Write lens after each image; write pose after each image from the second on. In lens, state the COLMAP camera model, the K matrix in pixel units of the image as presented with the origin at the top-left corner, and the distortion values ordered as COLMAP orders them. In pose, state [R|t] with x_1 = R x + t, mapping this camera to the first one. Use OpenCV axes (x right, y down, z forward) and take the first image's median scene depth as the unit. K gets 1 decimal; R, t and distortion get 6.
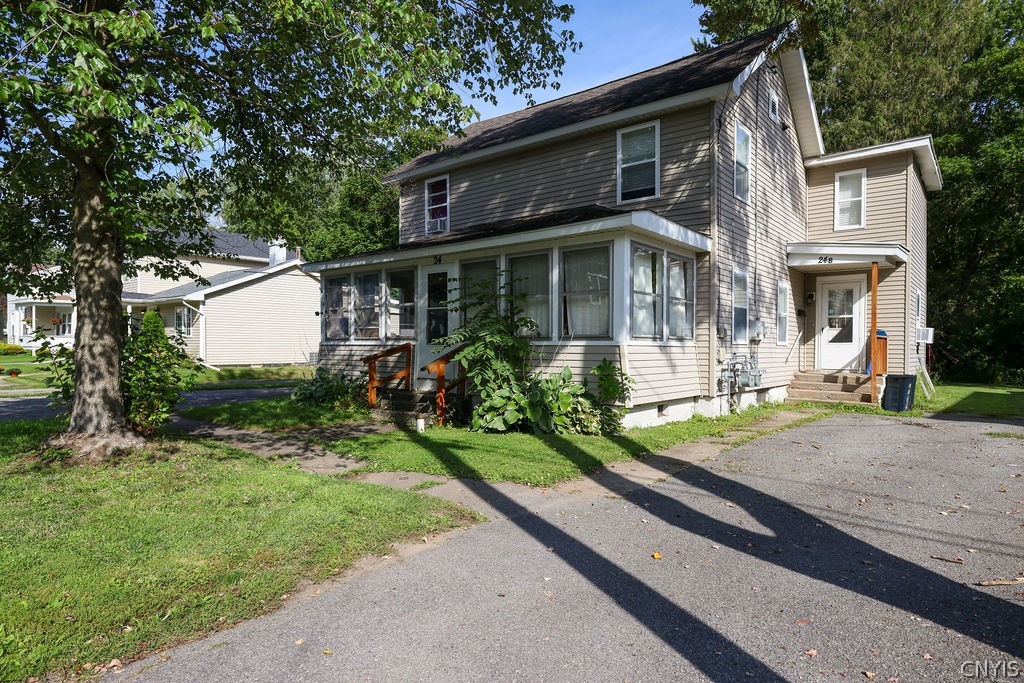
lens RADIAL K [[581.5, 0, 512.0], [0, 581.5, 341.5], [0, 0, 1]] dist [0.000397, 0.000024]
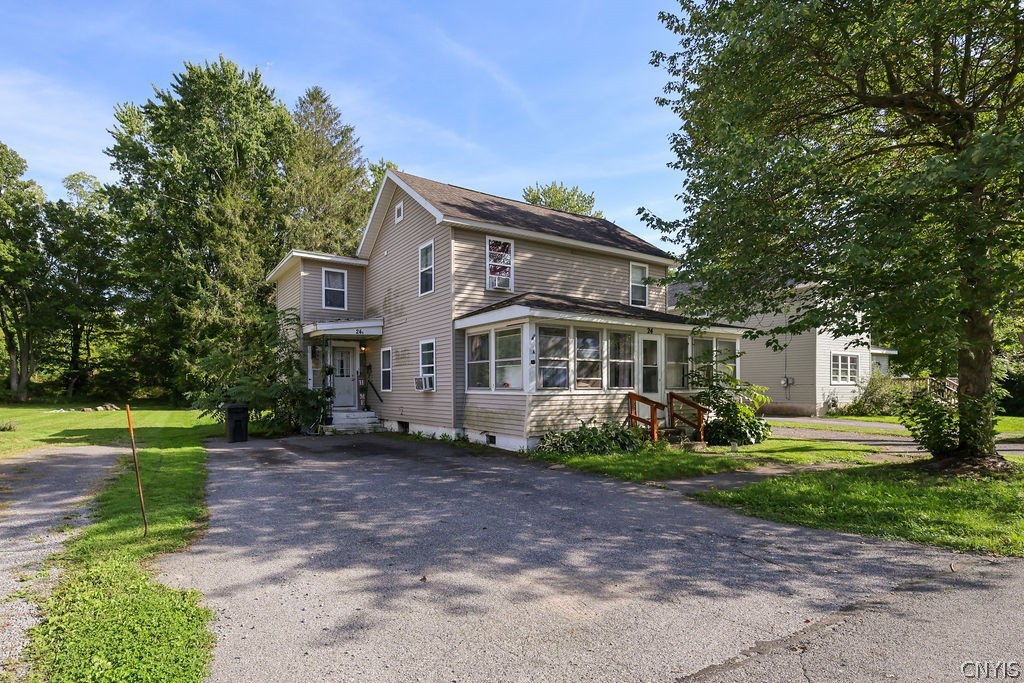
lens RADIAL K [[536.8, 0, 512.0], [0, 536.8, 341.5], [0, 0, 1]] dist [-0.038398, 0.000297]
pose [[0.307569, 0.090766, 0.947187, -1.199080], [0.003526, 0.995324, -0.096524, 0.004401], [-0.951519, 0.033028, 0.305811, 0.783314]]
